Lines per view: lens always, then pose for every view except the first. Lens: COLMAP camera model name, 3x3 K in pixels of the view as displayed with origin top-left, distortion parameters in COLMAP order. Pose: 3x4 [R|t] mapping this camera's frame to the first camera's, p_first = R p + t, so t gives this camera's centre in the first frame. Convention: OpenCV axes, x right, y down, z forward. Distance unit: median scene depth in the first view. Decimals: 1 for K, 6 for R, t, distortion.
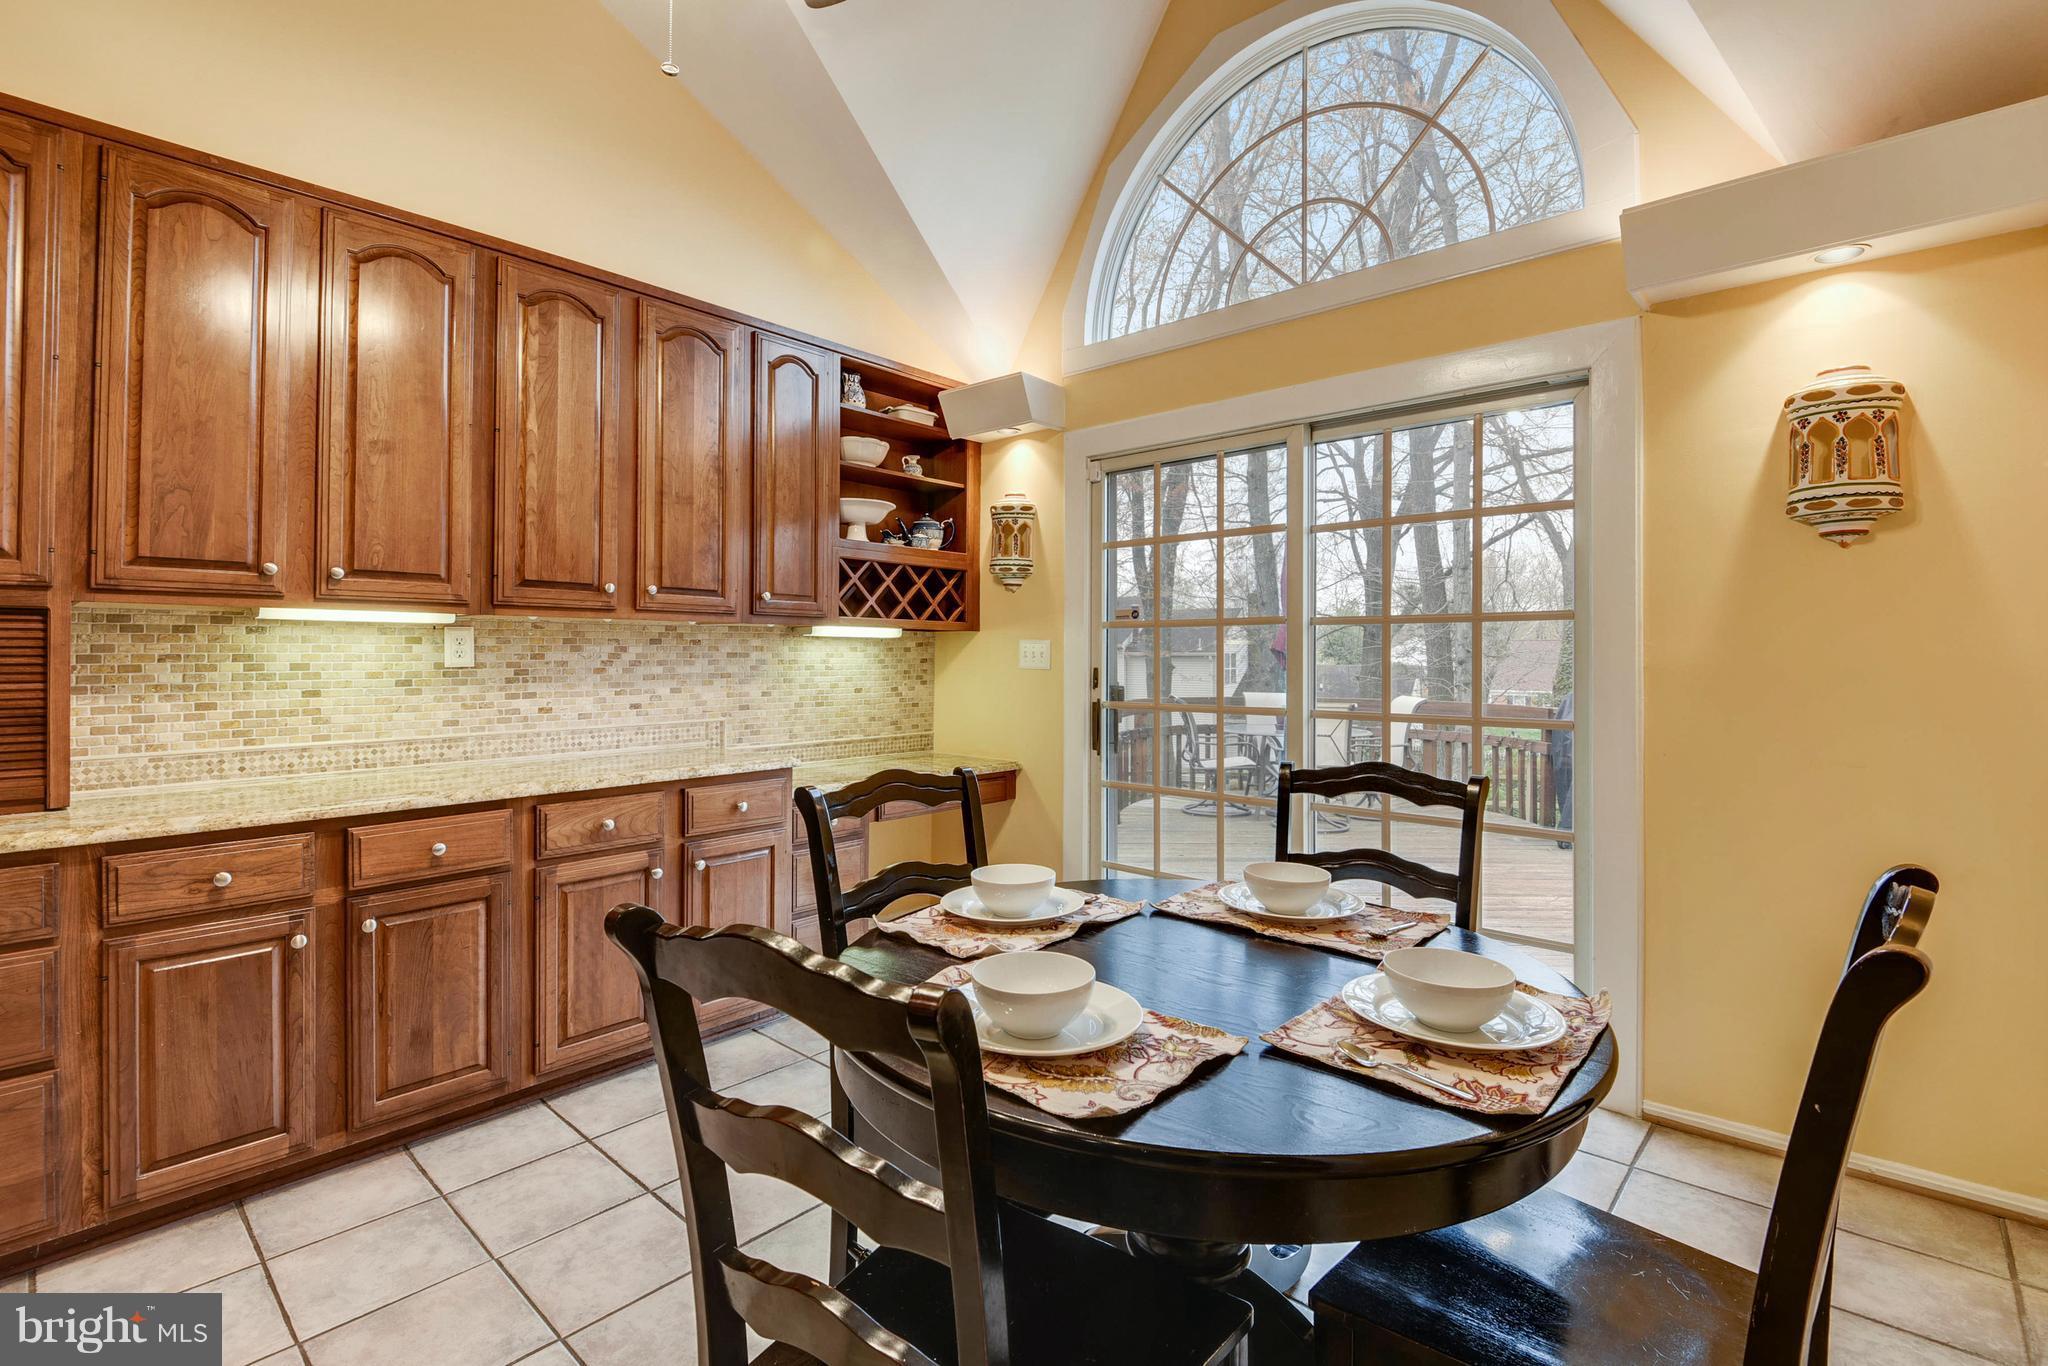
lens RADIAL K [[946.5, 0, 1042.1], [0, 946.5, 644.0], [0, 0, 1]] dist [0.002132, -0.005820]
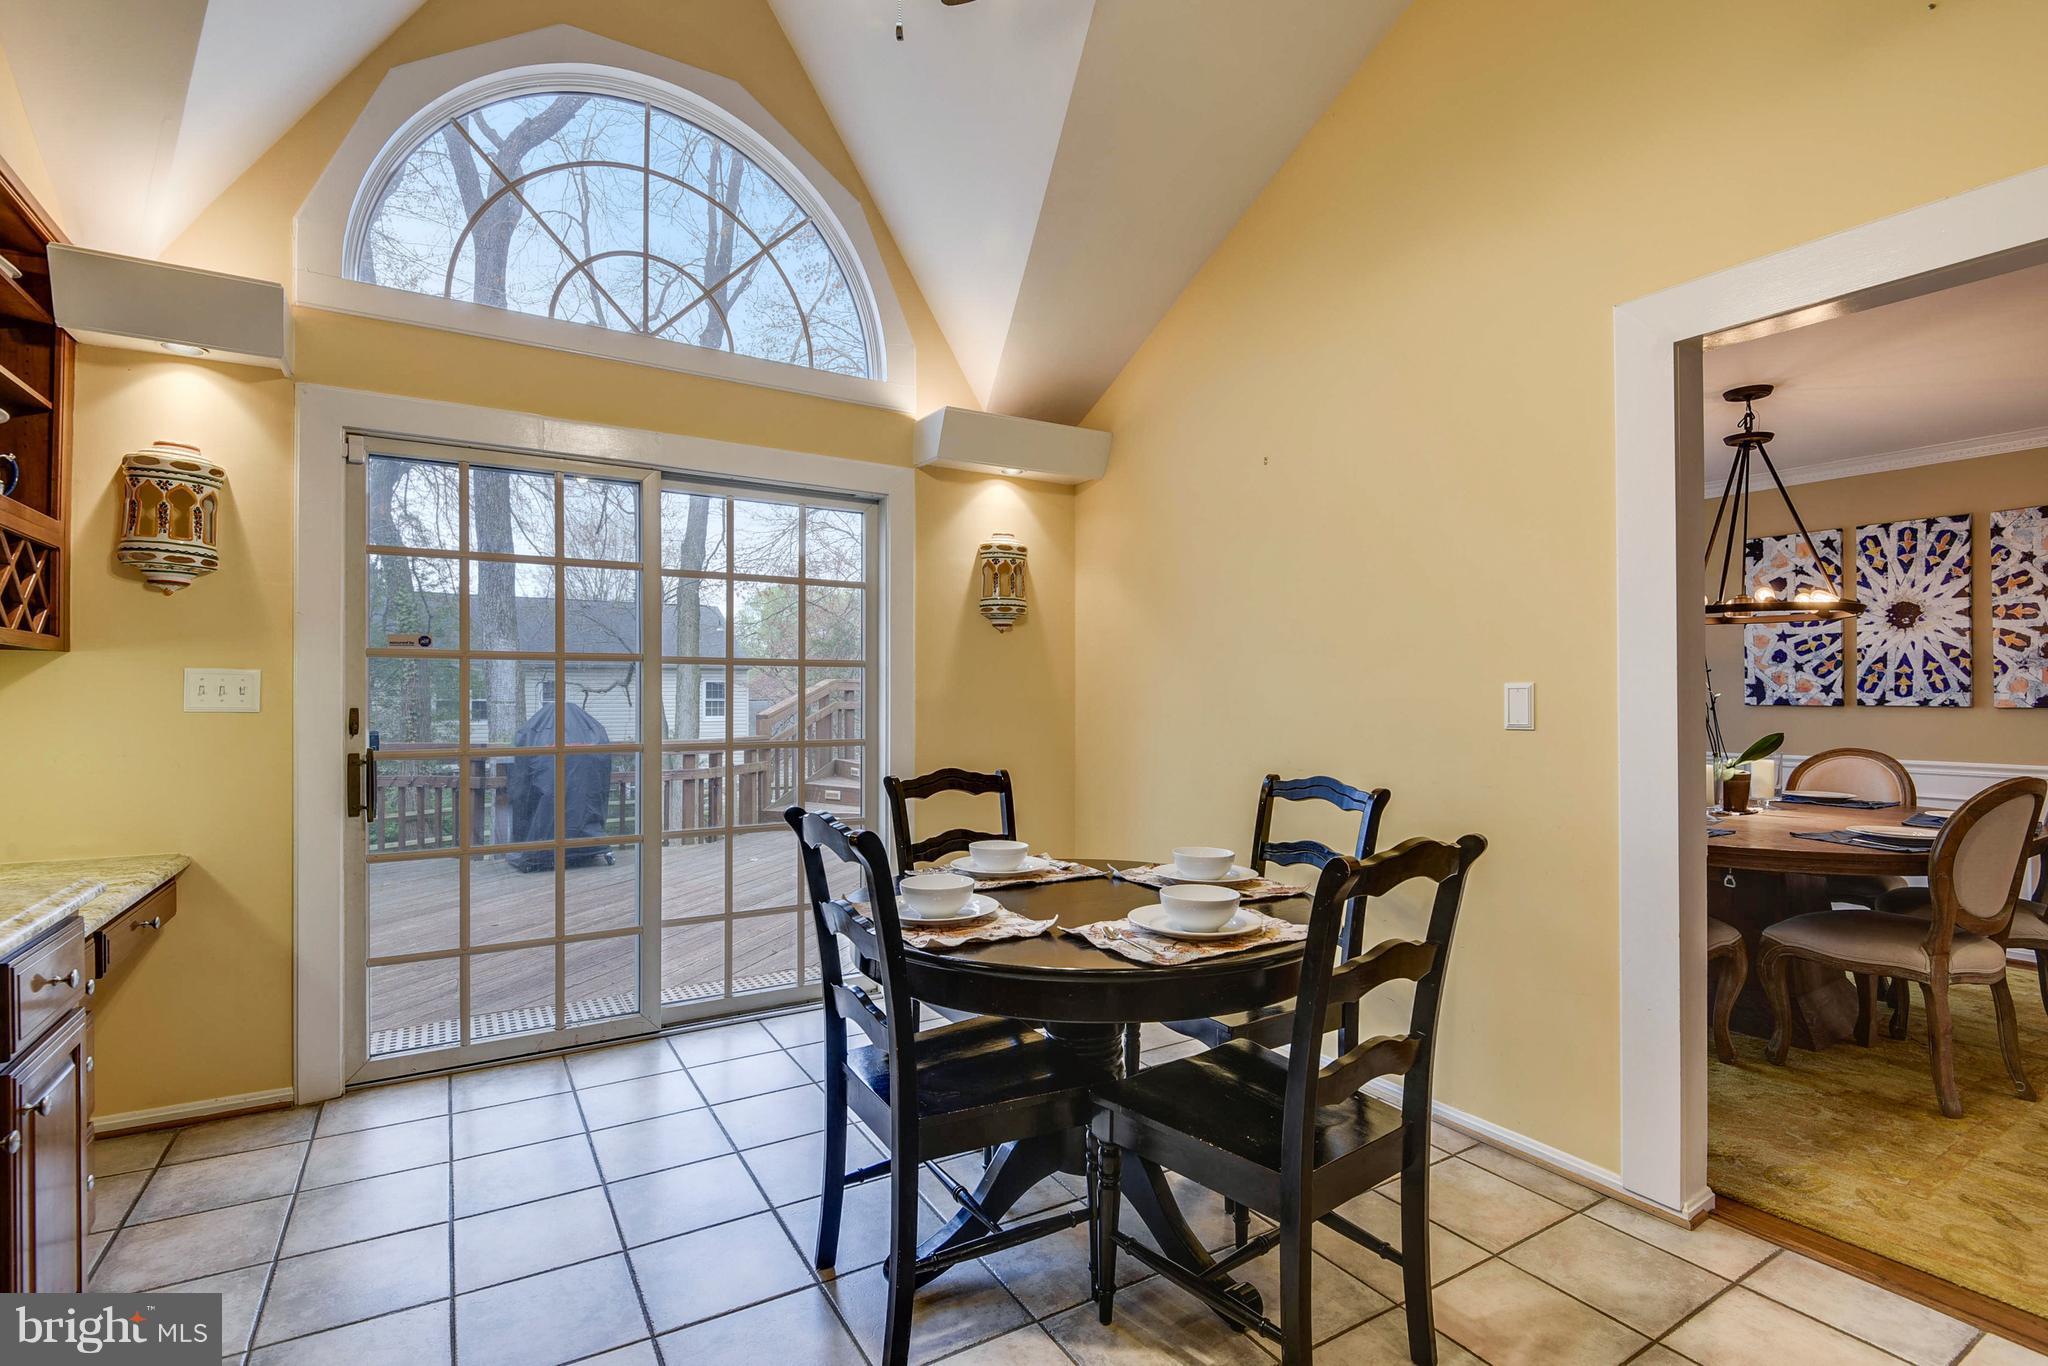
lens RADIAL K [[946.5, 0, 1034.7], [0, 946.5, 690.8], [0, 0, 1]] dist [0.002132, -0.005820]
pose [[0.280761, 0.004239, 0.959768, -0.653270], [-0.013723, 0.999906, -0.000402, 0.005417], [-0.959680, -0.013058, 0.280793, 0.326211]]
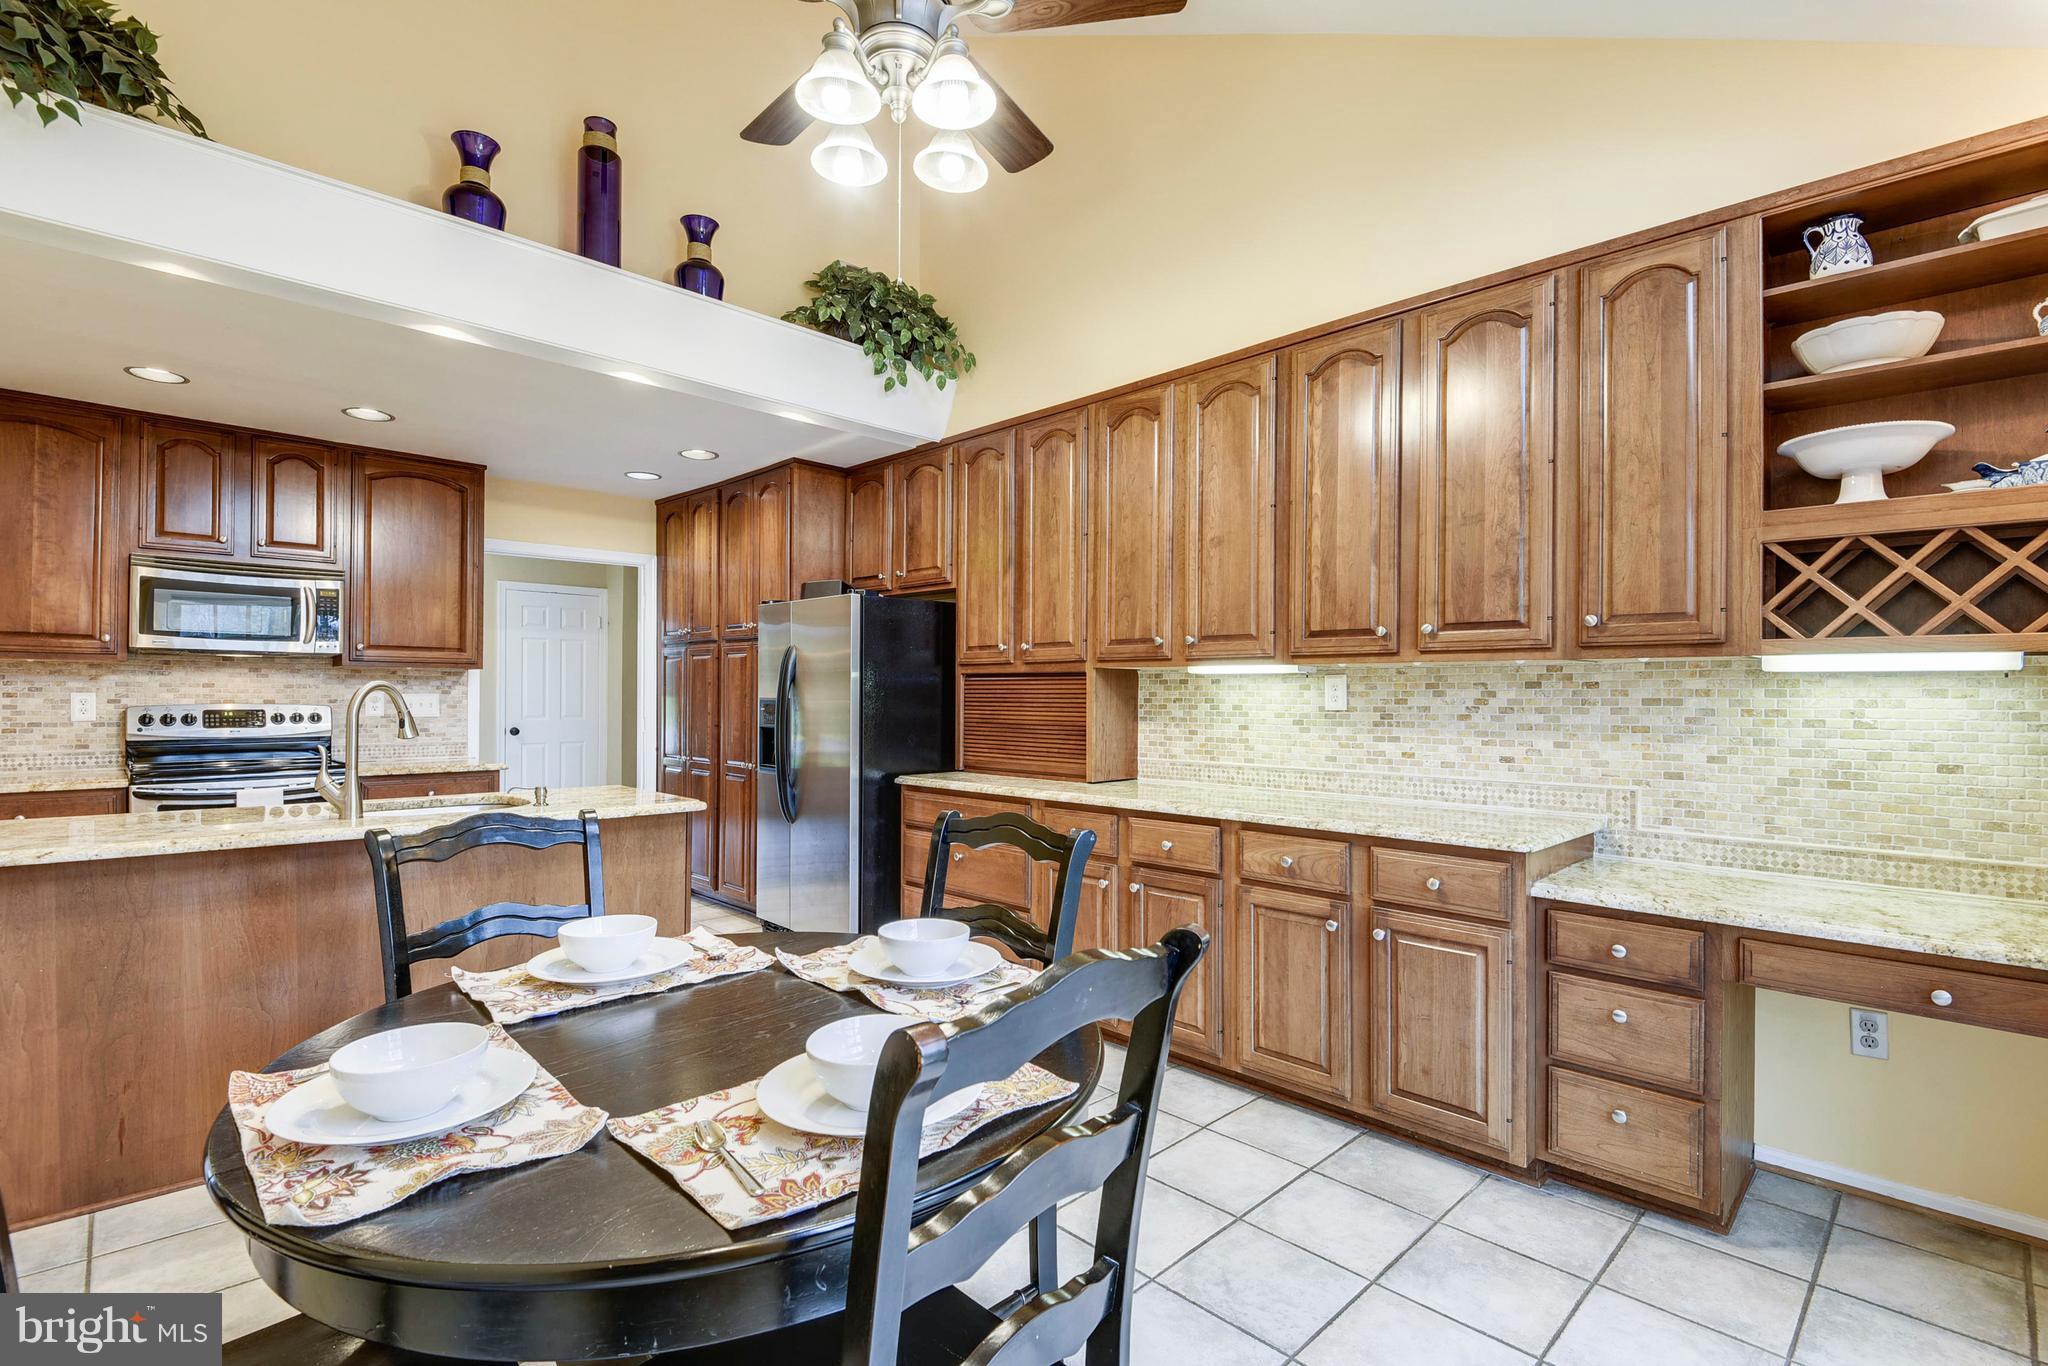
lens RADIAL K [[946.5, 0, 1006.9], [0, 946.5, 687.9], [0, 0, 1]] dist [0.002132, -0.005820]
pose [[-0.091119, -0.009203, -0.995798, 0.529110], [0.006144, 0.999933, -0.009803, 0.006058], [0.995821, -0.007011, -0.091056, 0.683148]]
